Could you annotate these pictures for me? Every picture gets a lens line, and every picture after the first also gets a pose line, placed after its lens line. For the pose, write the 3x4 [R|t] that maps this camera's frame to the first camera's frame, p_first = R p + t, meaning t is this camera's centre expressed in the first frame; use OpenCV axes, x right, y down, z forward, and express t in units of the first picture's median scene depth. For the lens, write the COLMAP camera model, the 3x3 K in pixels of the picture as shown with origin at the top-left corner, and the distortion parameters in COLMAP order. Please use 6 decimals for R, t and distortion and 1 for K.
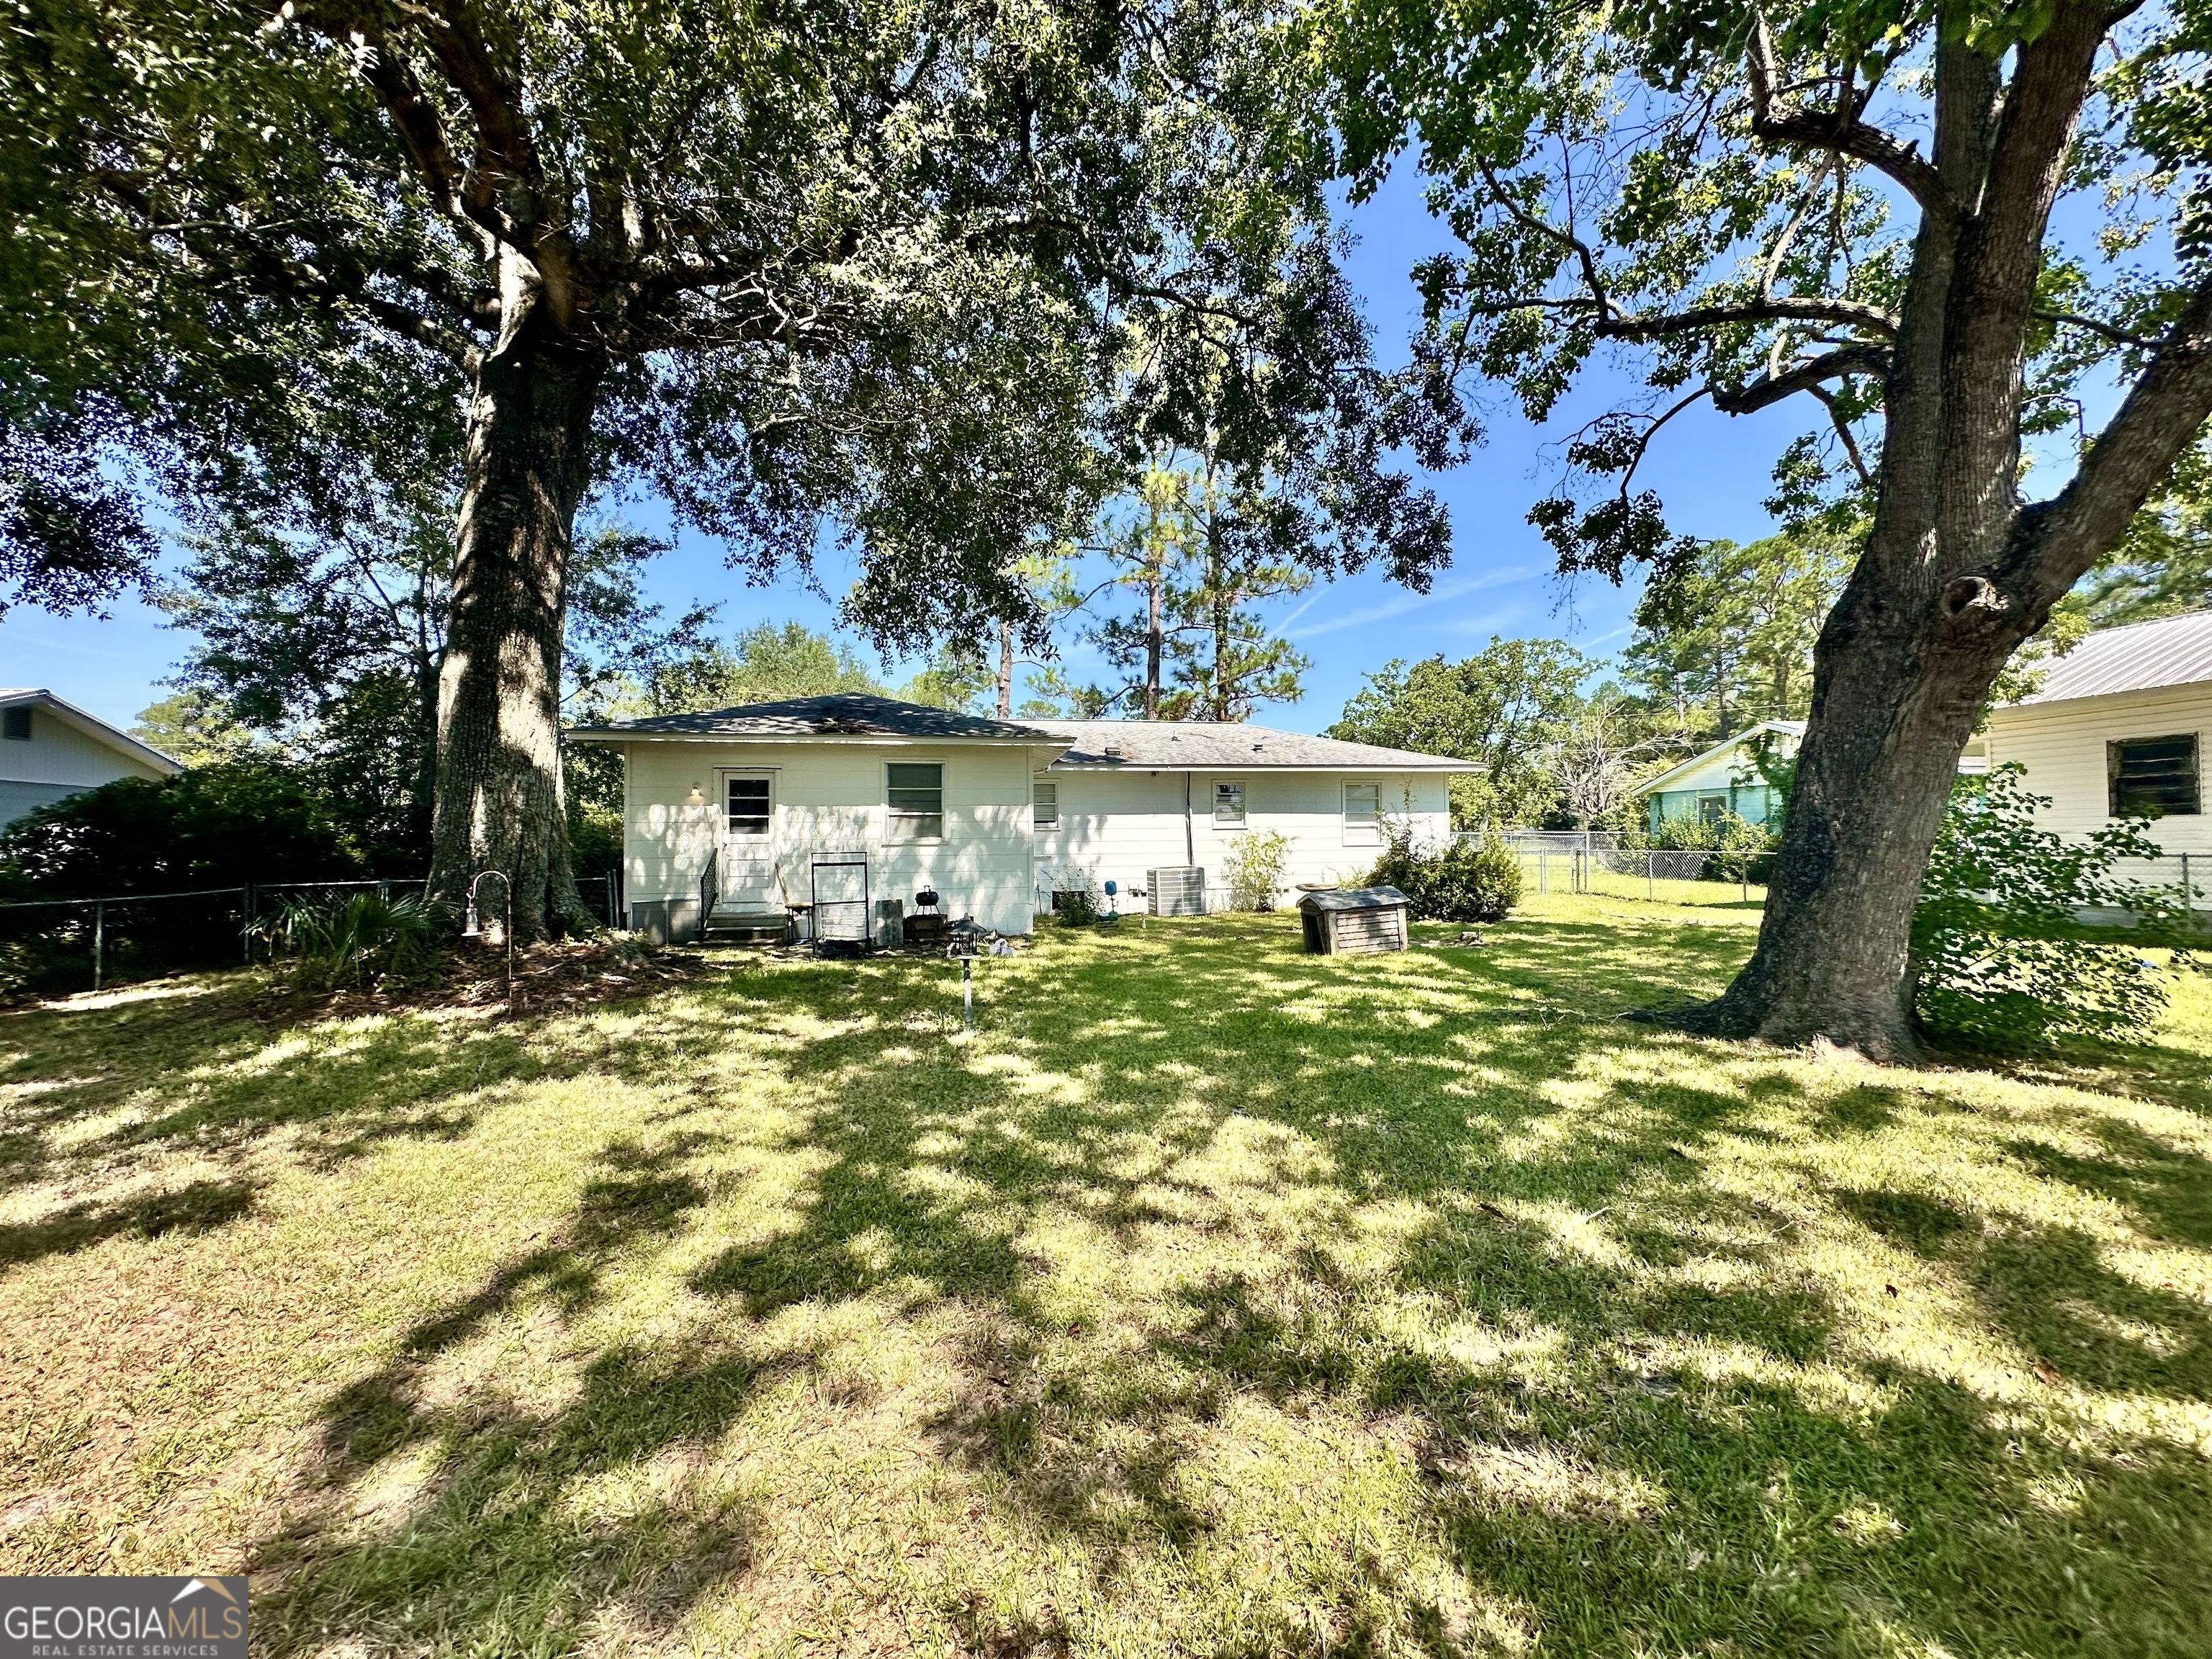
lens RADIAL K [[884.7, 0, 1106.0], [0, 884.7, 829.5], [0, 0, 1]] dist [-0.014161, -0.000044]
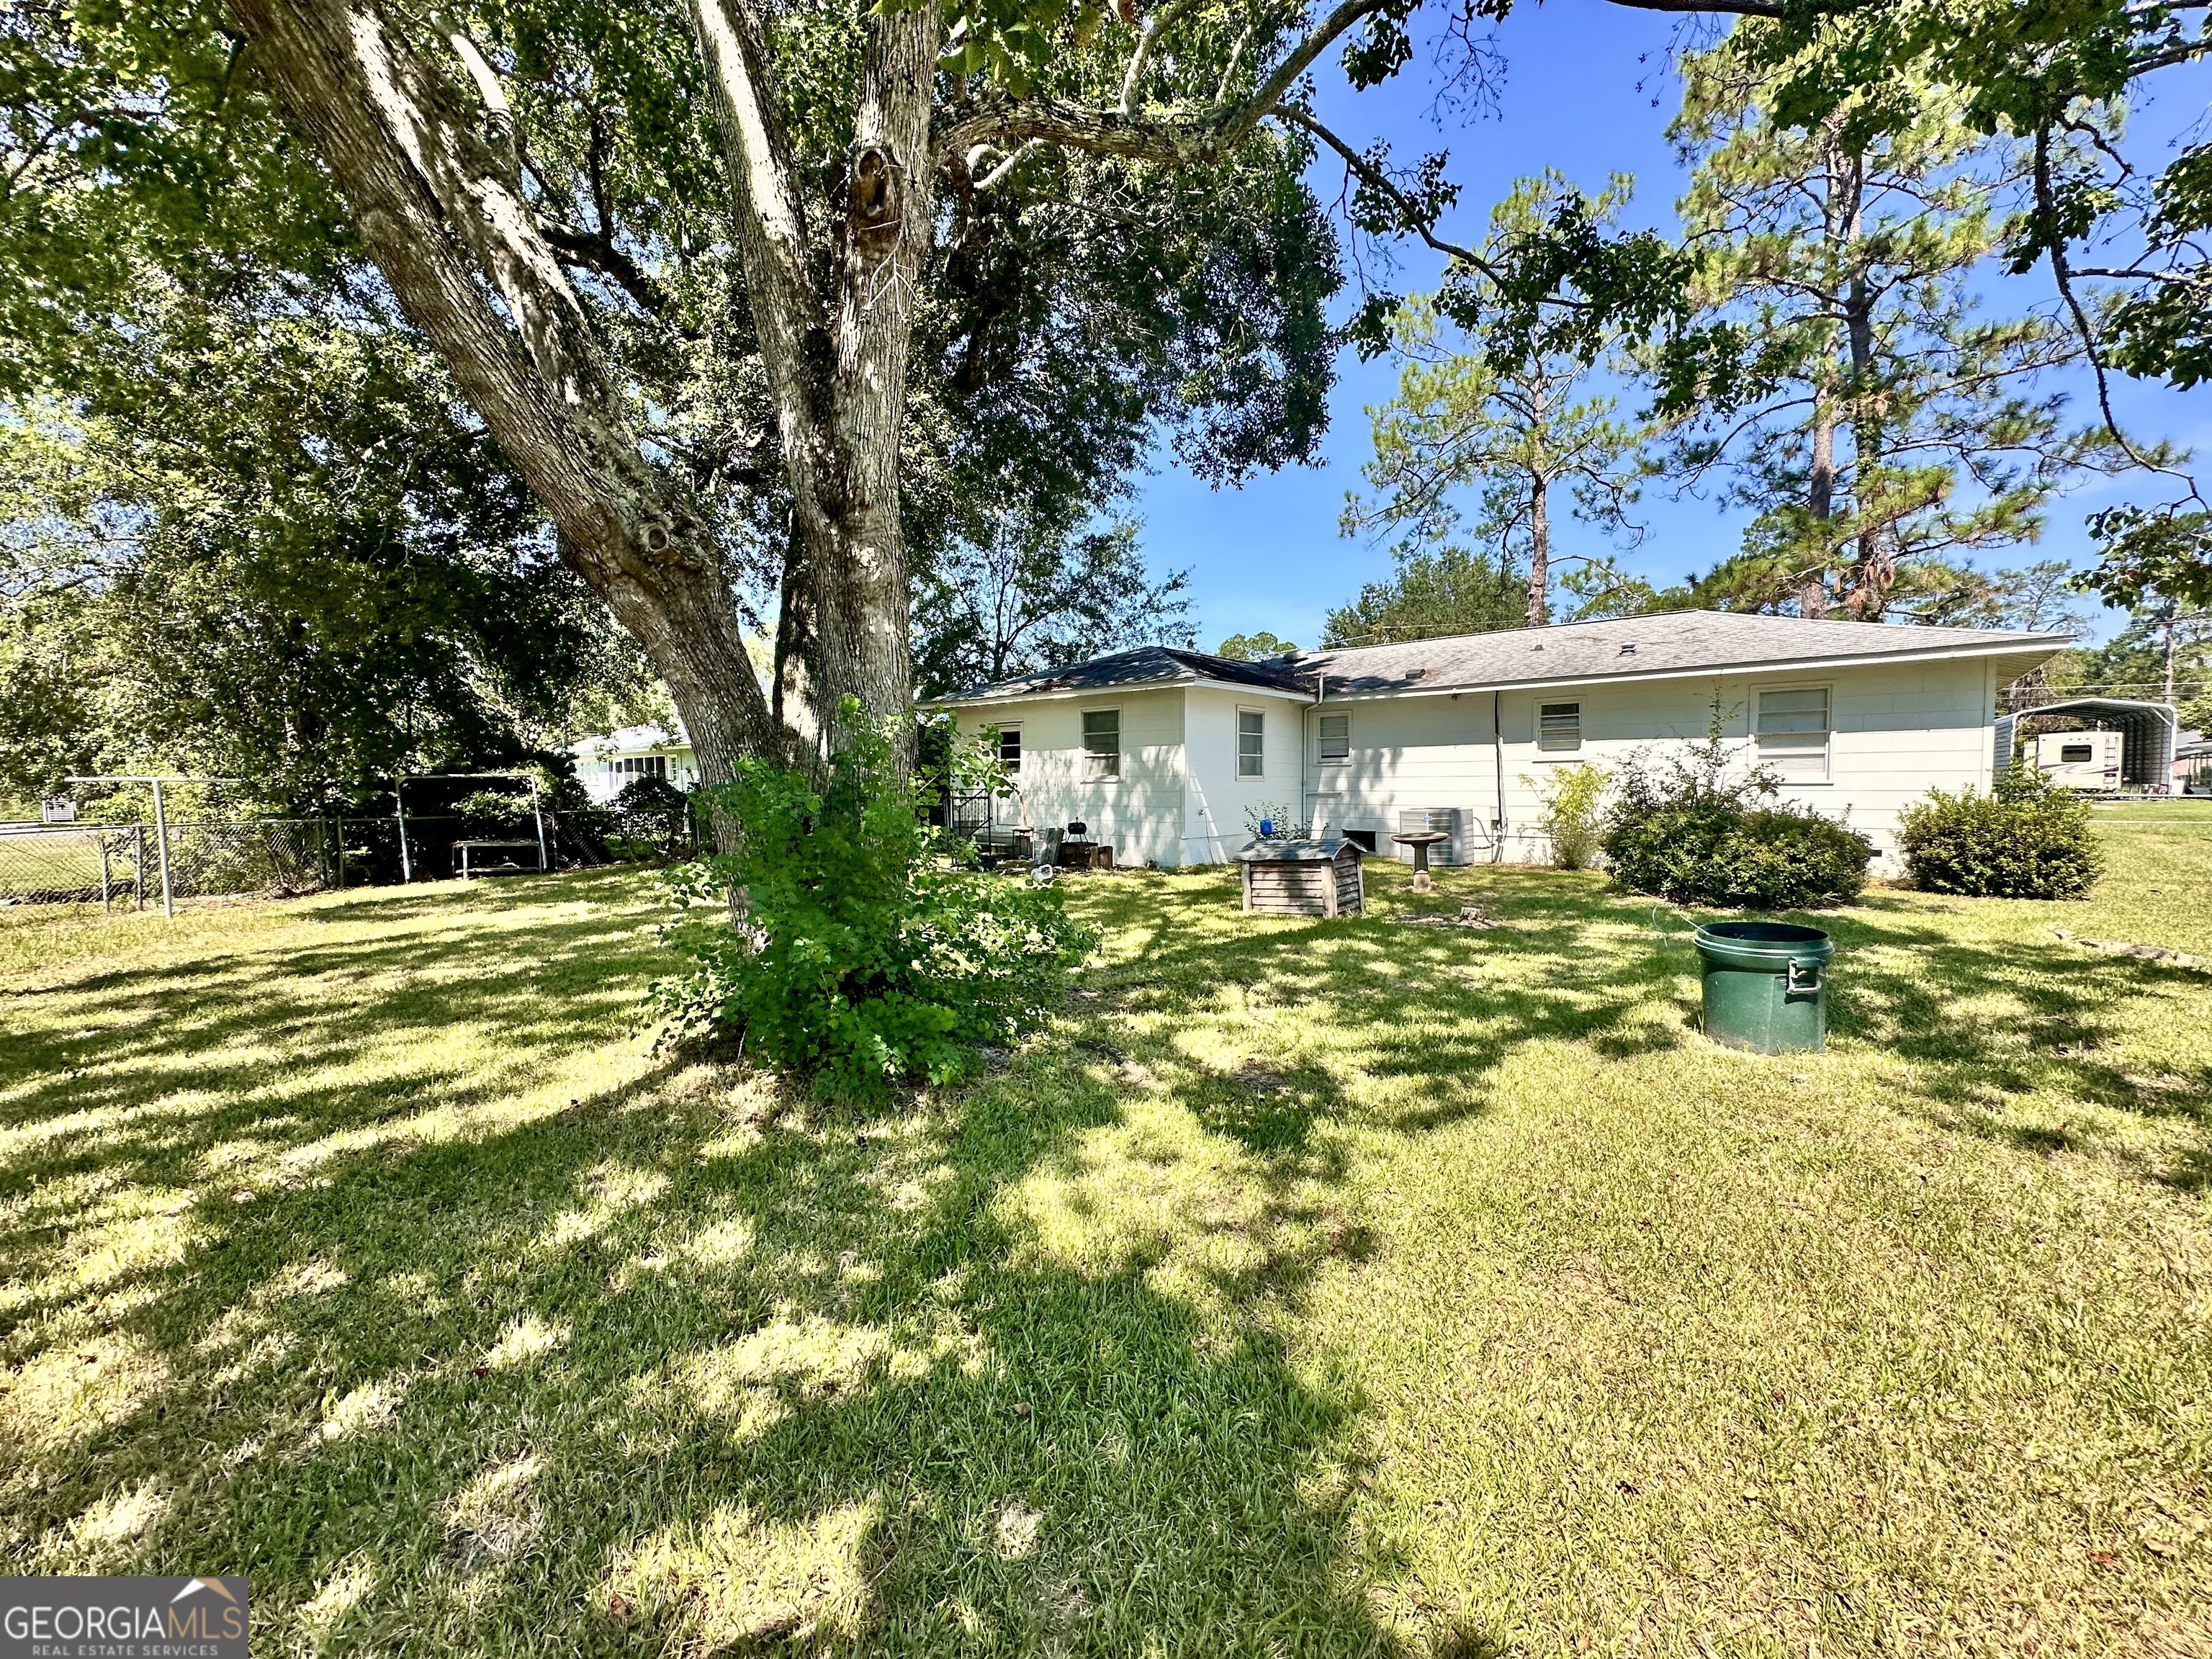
lens RADIAL K [[884.7, 0, 1106.0], [0, 884.7, 829.5], [0, 0, 1]] dist [-0.014161, -0.000044]
pose [[0.624428, 0.048760, -0.779559, 0.714366], [0.016009, 0.997041, 0.075186, -0.008128], [0.780918, -0.059429, 0.621800, 0.284137]]
